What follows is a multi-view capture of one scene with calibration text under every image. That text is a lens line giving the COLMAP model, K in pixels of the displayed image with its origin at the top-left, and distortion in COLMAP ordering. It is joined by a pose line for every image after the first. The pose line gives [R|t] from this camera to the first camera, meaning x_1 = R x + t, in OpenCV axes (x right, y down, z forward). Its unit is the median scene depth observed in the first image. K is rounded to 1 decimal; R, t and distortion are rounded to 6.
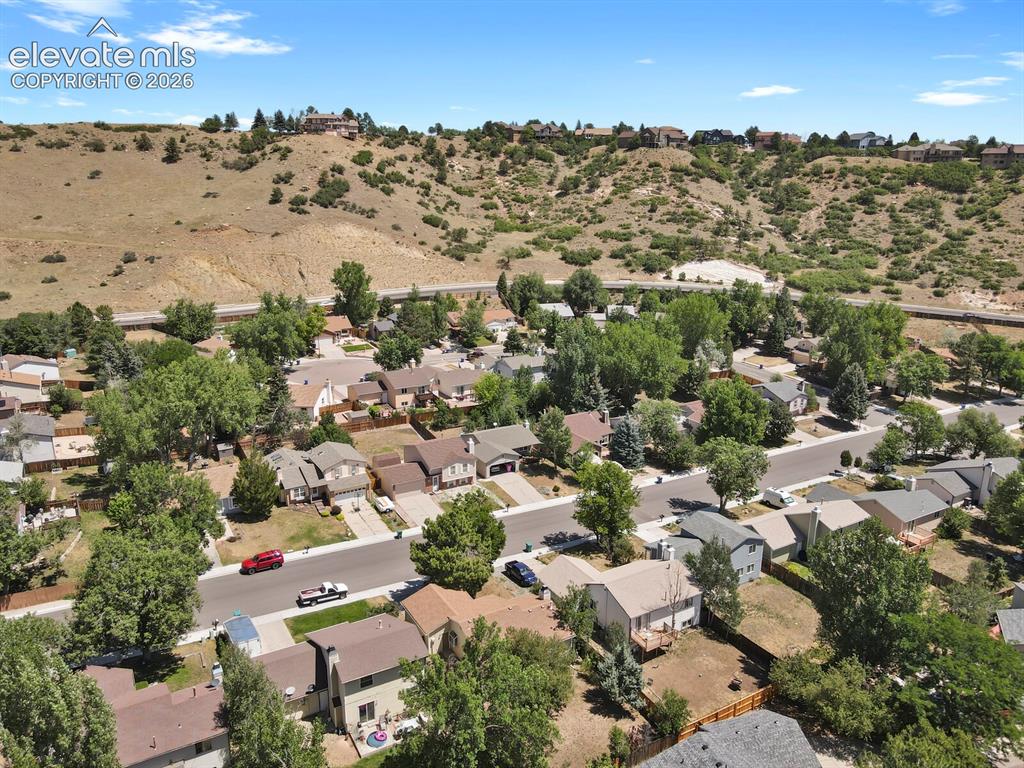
lens RADIAL K [[754.9, 0, 512.0], [0, 754.9, 384.0], [0, 0, 1]] dist [0.000263, 0.037114]
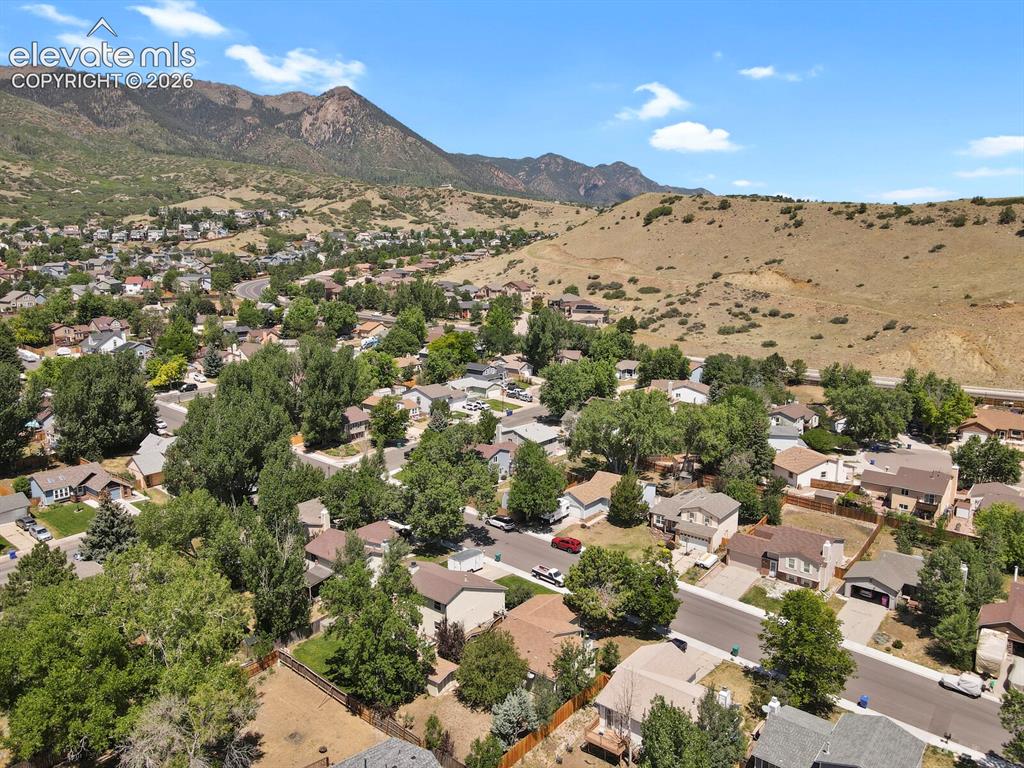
lens RADIAL K [[754.9, 0, 512.0], [0, 754.9, 384.0], [0, 0, 1]] dist [0.000263, 0.037114]
pose [[0.353185, 0.173162, -0.919389, 0.267938], [-0.257259, 0.962813, 0.082514, -0.037146], [0.899488, 0.207379, 0.384598, 0.130331]]
